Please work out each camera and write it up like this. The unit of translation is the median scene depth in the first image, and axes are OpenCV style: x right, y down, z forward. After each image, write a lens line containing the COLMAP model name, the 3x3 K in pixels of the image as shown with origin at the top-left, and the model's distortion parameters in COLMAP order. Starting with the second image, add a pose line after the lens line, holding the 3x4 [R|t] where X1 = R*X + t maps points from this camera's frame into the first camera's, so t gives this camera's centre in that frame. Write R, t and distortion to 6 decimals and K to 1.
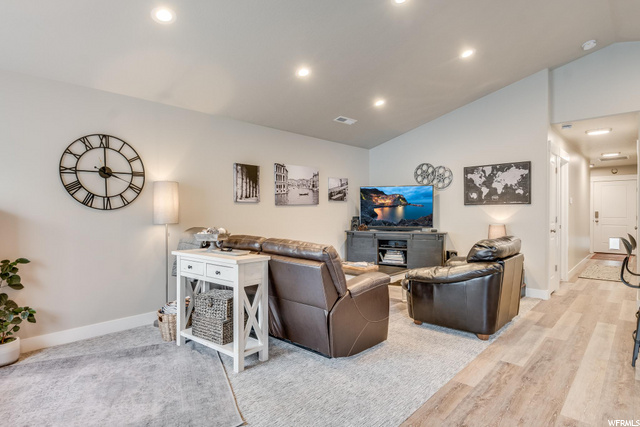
lens RADIAL K [[349.2, 0, 320.0], [0, 349.2, 213.5], [0, 0, 1]] dist [0.002652, -0.013122]
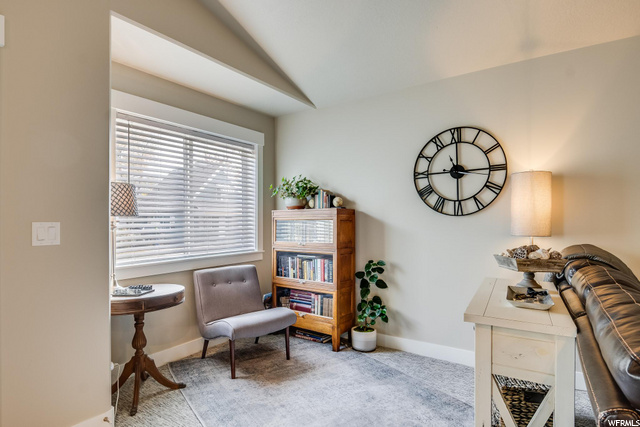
lens RADIAL K [[349.2, 0, 320.0], [0, 349.2, 213.5], [0, 0, 1]] dist [0.002652, -0.013122]
pose [[0.113499, -0.013140, -0.993451, 0.199425], [0.003194, 0.999912, -0.012861, -0.006214], [0.993533, -0.001713, 0.113531, 0.600110]]
